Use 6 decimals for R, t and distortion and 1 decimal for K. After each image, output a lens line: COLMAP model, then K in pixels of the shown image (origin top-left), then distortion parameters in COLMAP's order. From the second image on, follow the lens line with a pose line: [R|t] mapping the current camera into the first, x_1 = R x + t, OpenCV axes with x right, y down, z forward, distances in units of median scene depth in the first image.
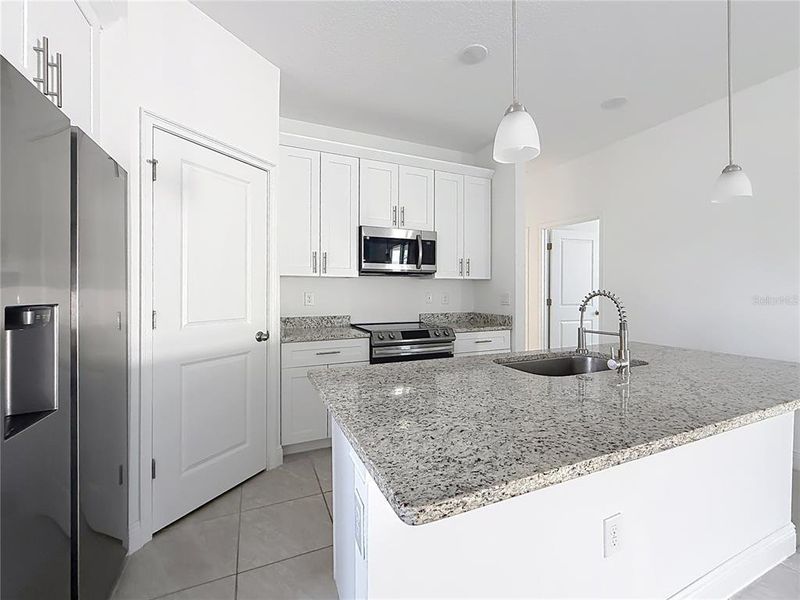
lens RADIAL K [[335.6, 0, 401.8], [0, 335.6, 293.8], [0, 0, 1]] dist [-0.002273, 0.000244]
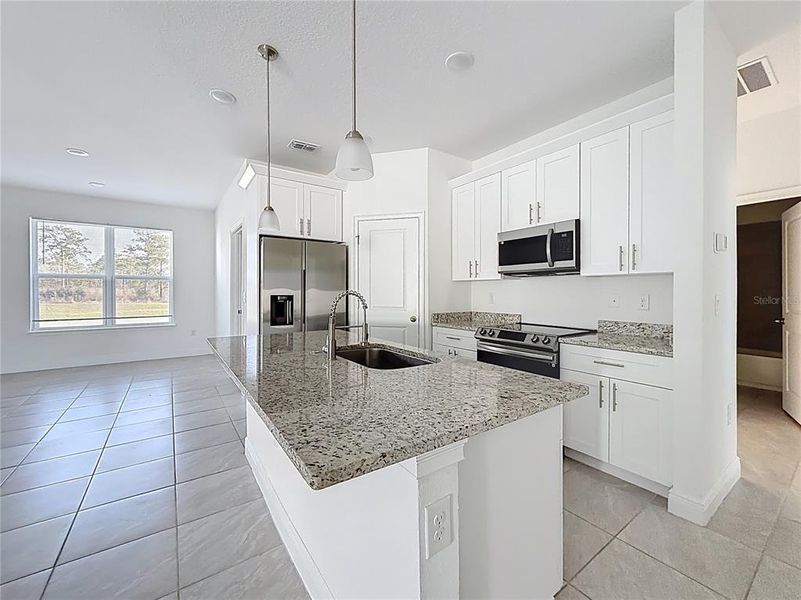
lens RADIAL K [[336.0, 0, 396.8], [0, 336.0, 293.4], [0, 0, 1]] dist [-0.002273, 0.000244]
pose [[0.195898, 0.006472, -0.980603, 0.868081], [-0.007165, 0.999961, 0.005168, -0.005640], [0.980598, 0.006013, 0.195937, 0.434845]]
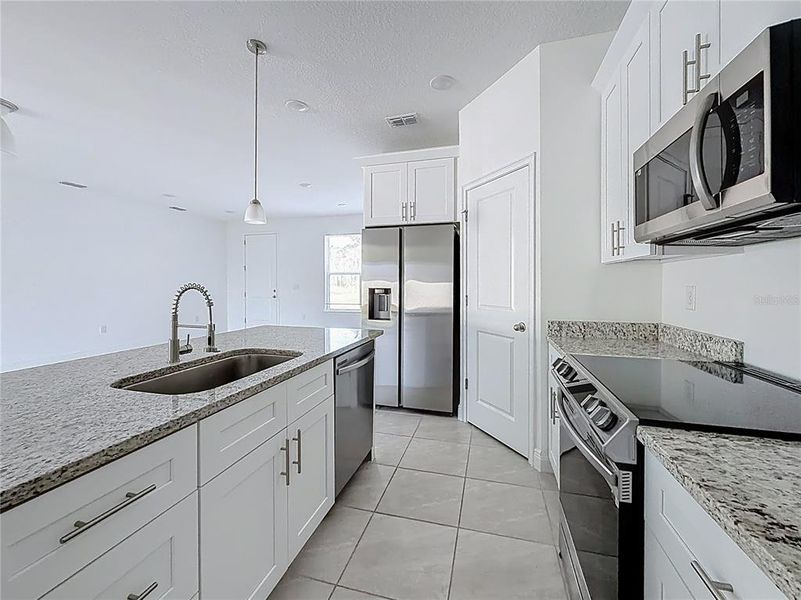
lens RADIAL K [[336.0, 0, 396.2], [0, 336.0, 285.1], [0, 0, 1]] dist [-0.002273, 0.000244]
pose [[-0.644941, 0.006041, -0.764209, 0.466276], [-0.001248, 0.999959, 0.008958, -0.009181], [0.764232, 0.006732, -0.644907, 1.007864]]
